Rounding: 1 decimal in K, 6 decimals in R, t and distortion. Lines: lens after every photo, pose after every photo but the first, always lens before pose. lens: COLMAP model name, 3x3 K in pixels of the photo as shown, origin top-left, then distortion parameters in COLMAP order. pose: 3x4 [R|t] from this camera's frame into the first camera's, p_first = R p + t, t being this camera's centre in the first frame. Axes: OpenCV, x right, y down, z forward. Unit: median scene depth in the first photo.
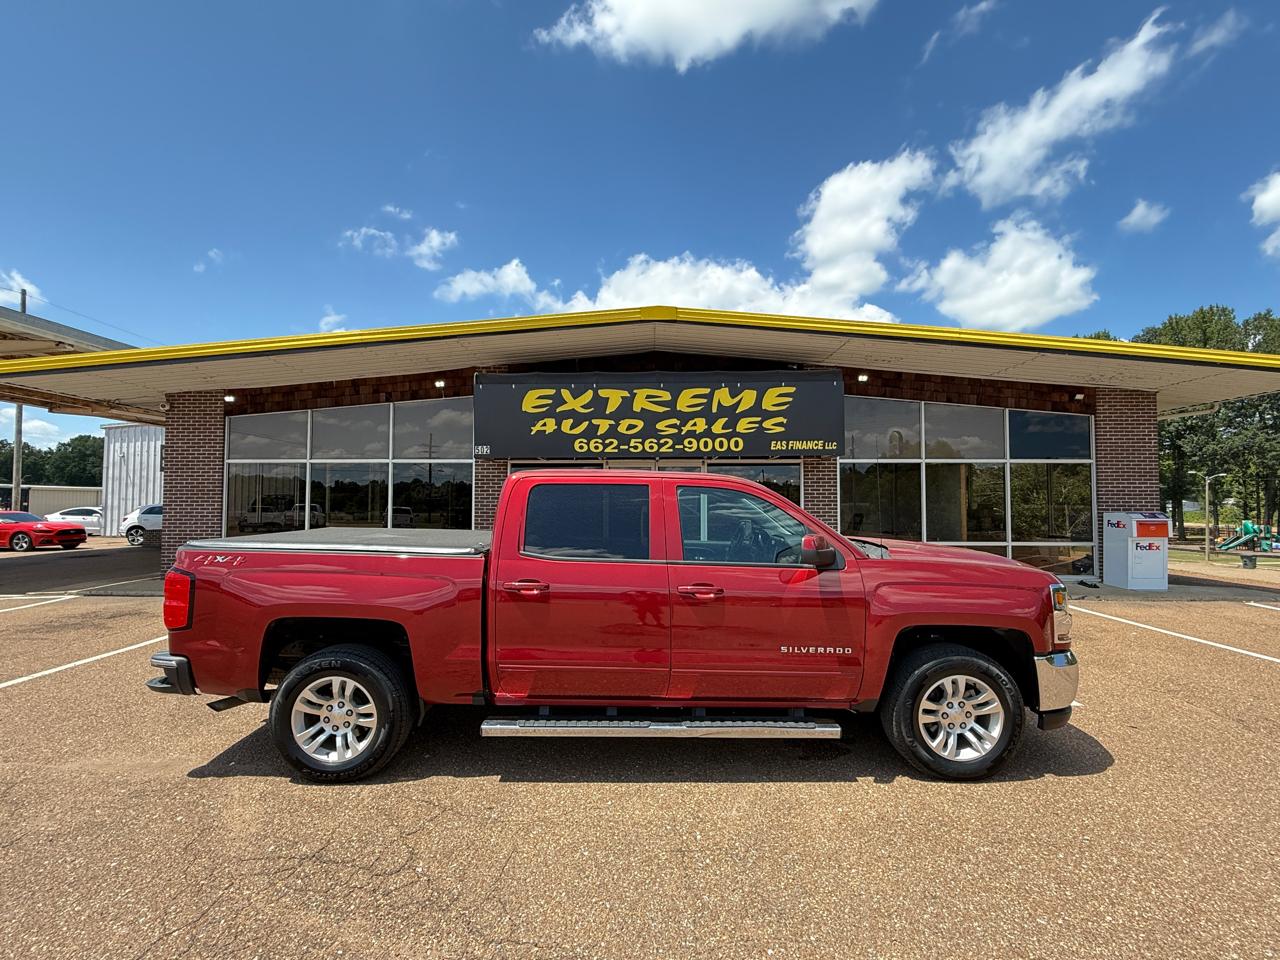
lens RADIAL K [[613.2, 0, 641.9], [0, 613.2, 479.7], [0, 0, 1]] dist [-0.000123, -0.000206]
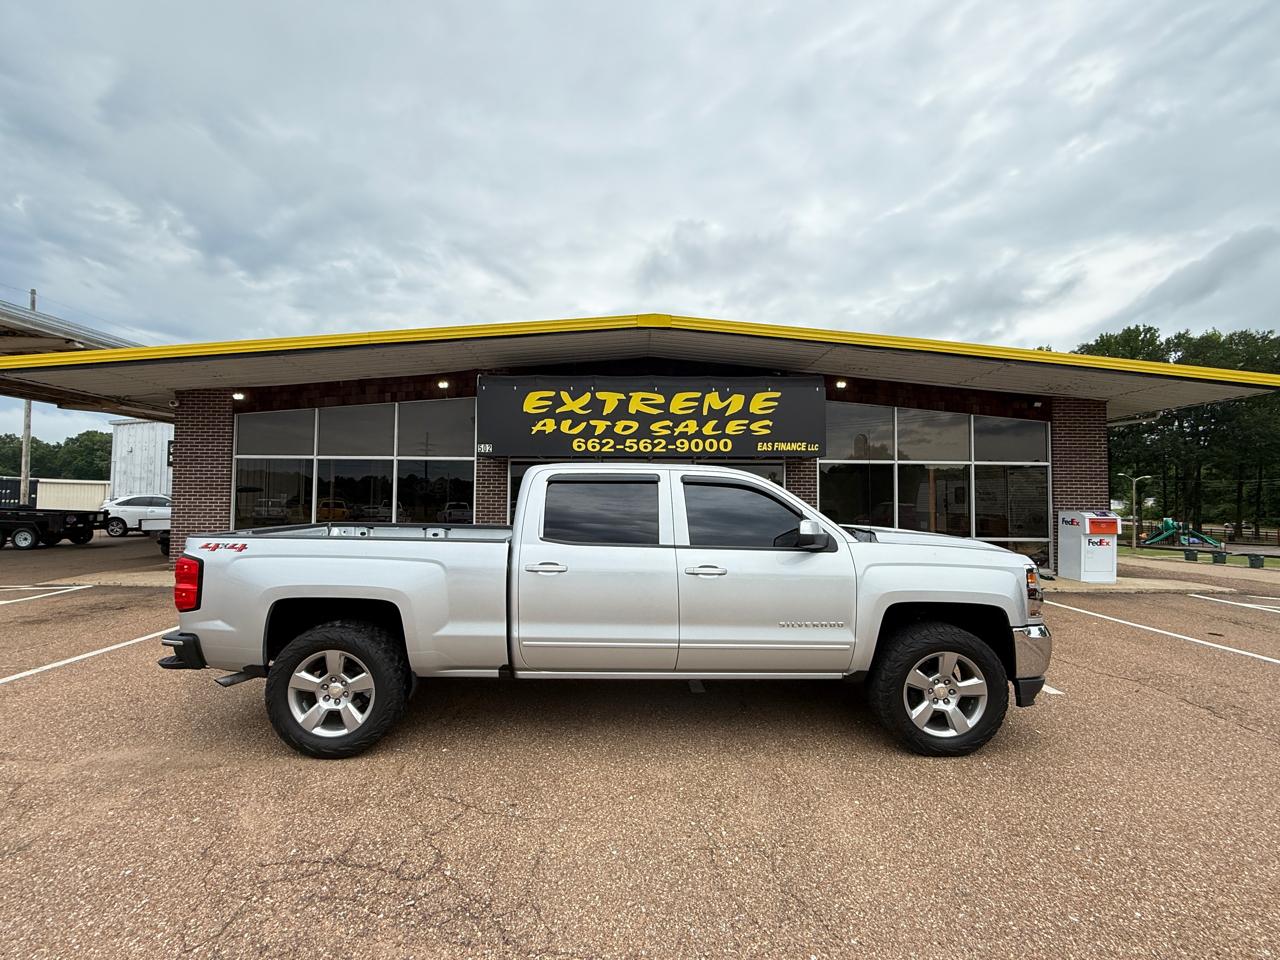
lens RADIAL K [[566.4, 0, 642.5], [0, 566.4, 477.3], [0, 0, 1]] dist [-0.000252, -0.000038]
pose [[0.999404, 0.007594, 0.033682, -0.022683], [-0.007593, 0.999971, -0.000164, -0.000715], [-0.033682, -0.000092, 0.999433, 0.021047]]
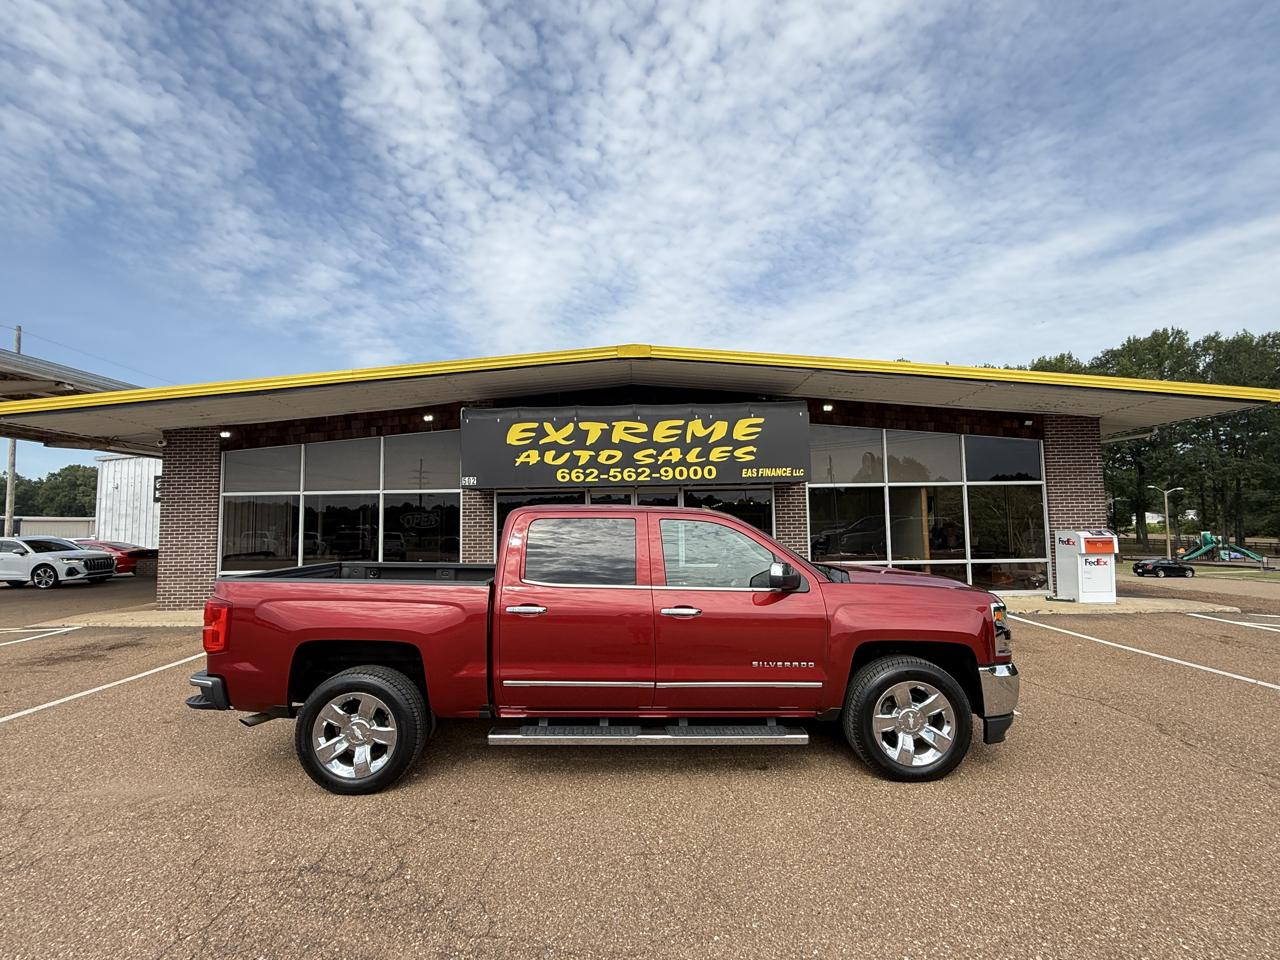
lens RADIAL K [[597.8, 0, 640.5], [0, 597.8, 480.6], [0, 0, 1]] dist [0.000040, -0.000413]
pose [[0.999684, -0.014164, 0.020760, 0.012423], [0.014848, 0.999340, -0.033160, -0.010823], [-0.020276, 0.033458, 0.999234, -0.031139]]
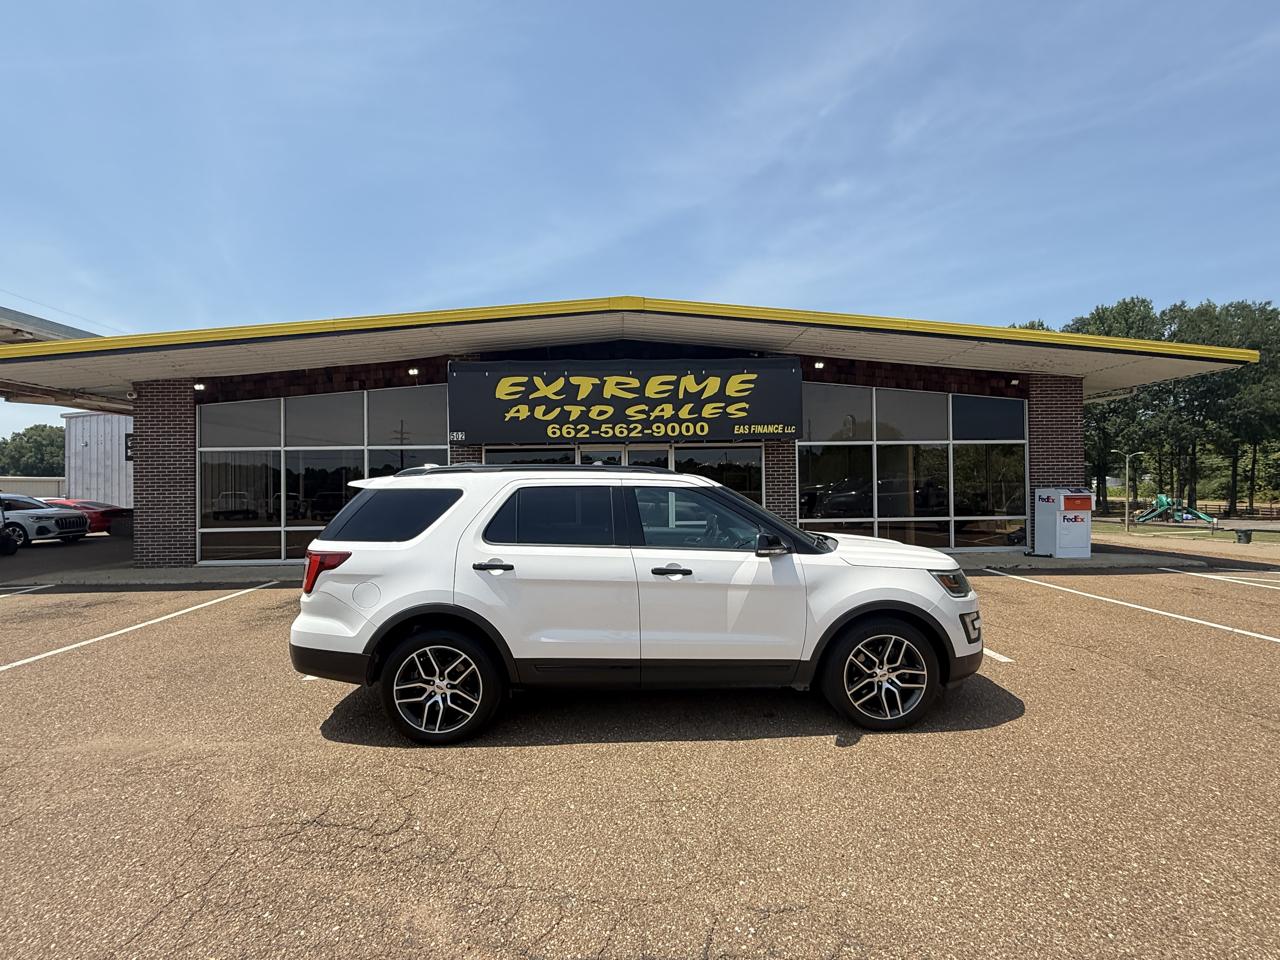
lens RADIAL K [[589.7, 0, 644.5], [0, 589.7, 479.6], [0, 0, 1]] dist [-0.000191, -0.000220]
pose [[0.998239, -0.012838, 0.057919, -0.004618], [0.011229, 0.999544, 0.028017, 0.000335], [-0.058253, -0.027318, 0.997928, -0.009781]]
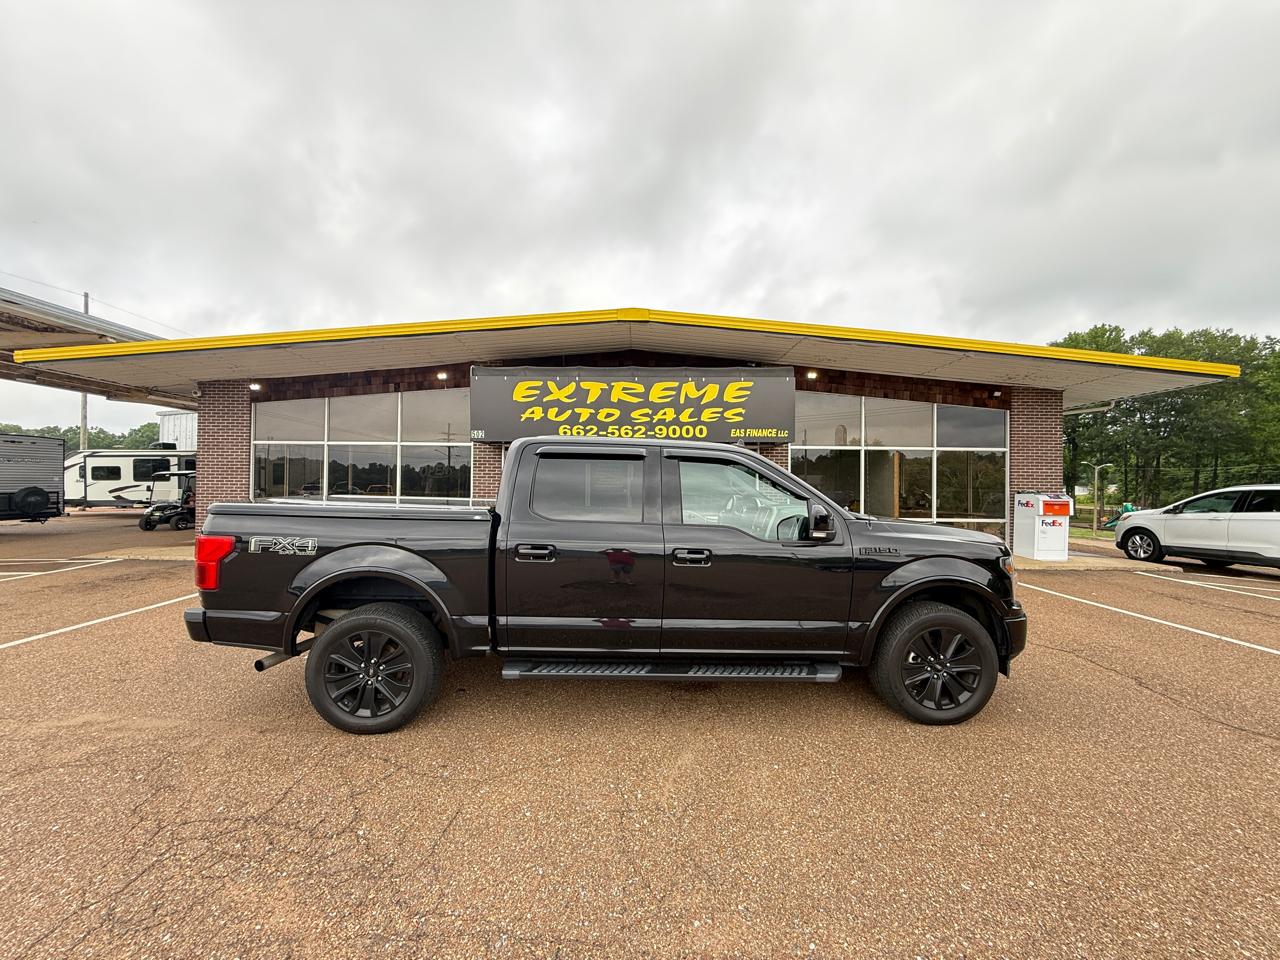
lens RADIAL K [[513.9, 0, 638.5], [0, 513.9, 478.5], [0, 0, 1]] dist [-0.000708, 0.000139]
pose [[0.999791, 0.008681, 0.018510, 0.020411], [-0.009161, 0.999620, 0.025999, 0.005949], [-0.018278, -0.026163, 0.999491, 0.041138]]
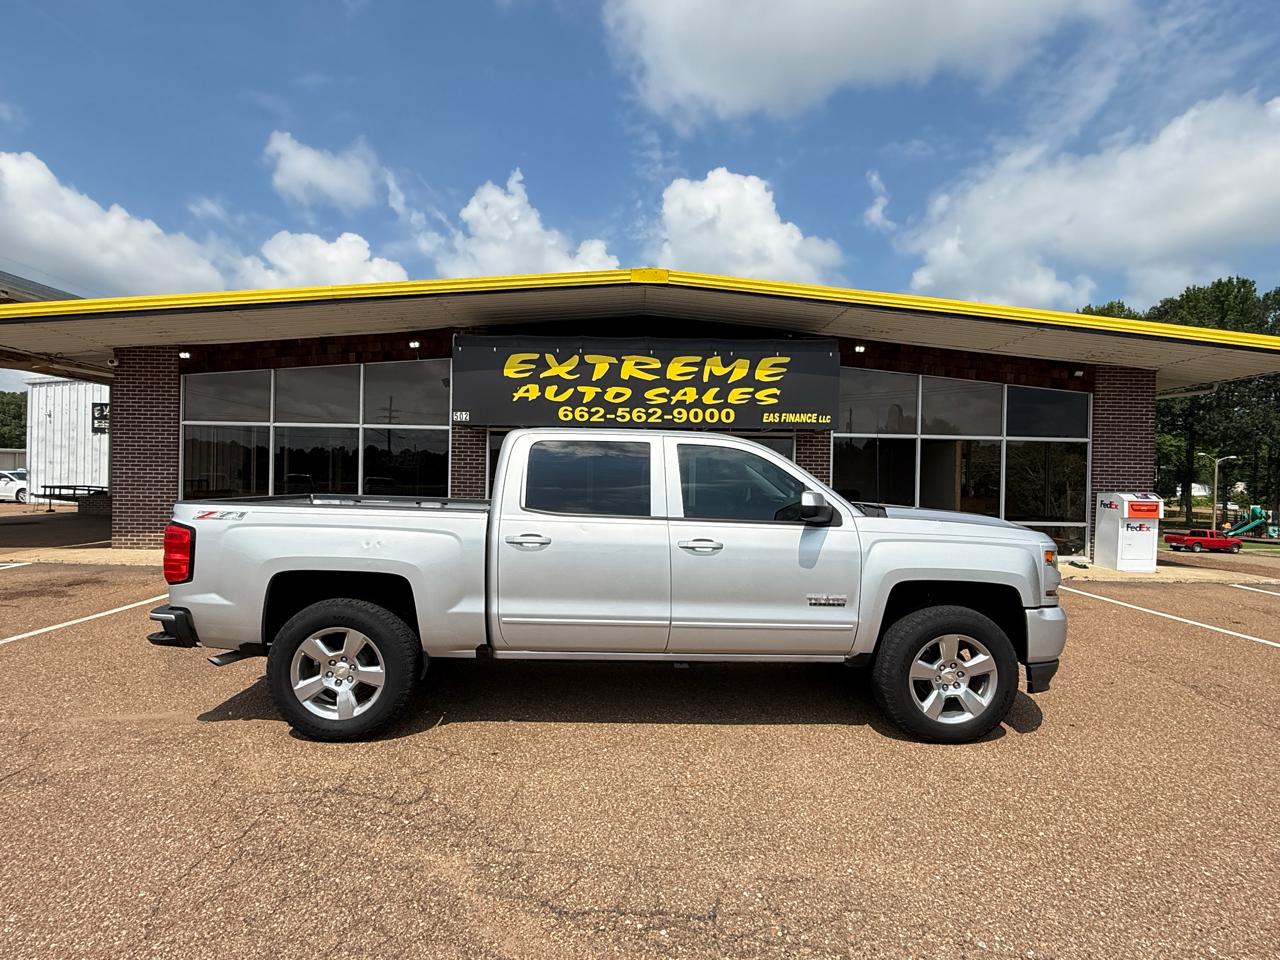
lens RADIAL K [[669.6, 0, 646.0], [0, 669.6, 481.3], [0, 0, 1]] dist [-0.000936, 0.000066]
pose [[0.999199, 0.016438, 0.036490, -0.010643], [-0.018034, 0.998876, 0.043839, 0.001439], [-0.035729, -0.044462, 0.998372, -0.049664]]
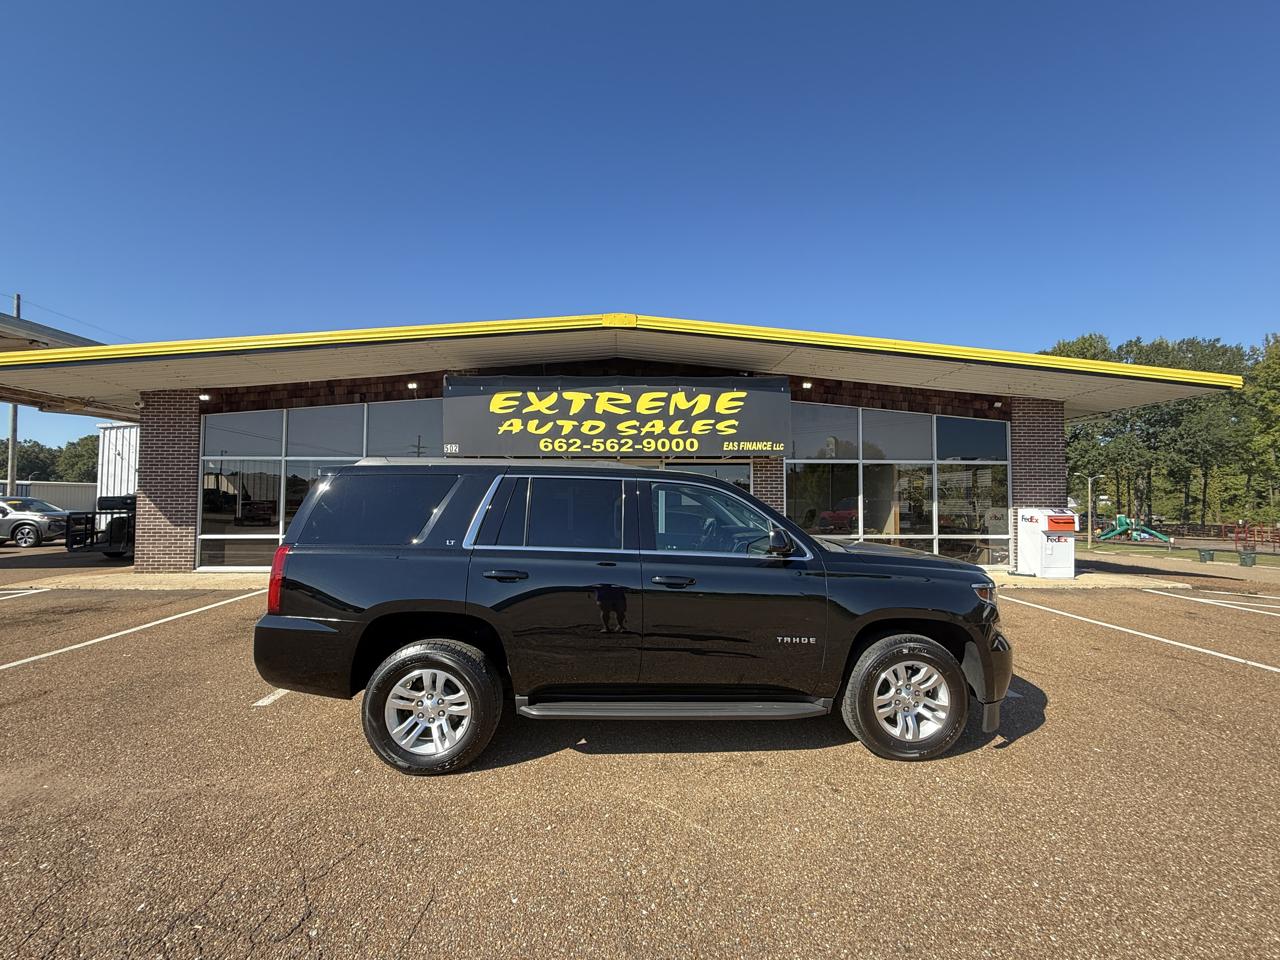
lens RADIAL K [[539.4, 0, 638.6], [0, 539.4, 478.2], [0, 0, 1]] dist [-0.000592, 0.000112]
pose [[0.998618, 0.003978, 0.052402, 0.011846], [-0.003955, 0.999992, -0.000533, 0.001561], [-0.052404, 0.000325, 0.998626, 0.061466]]
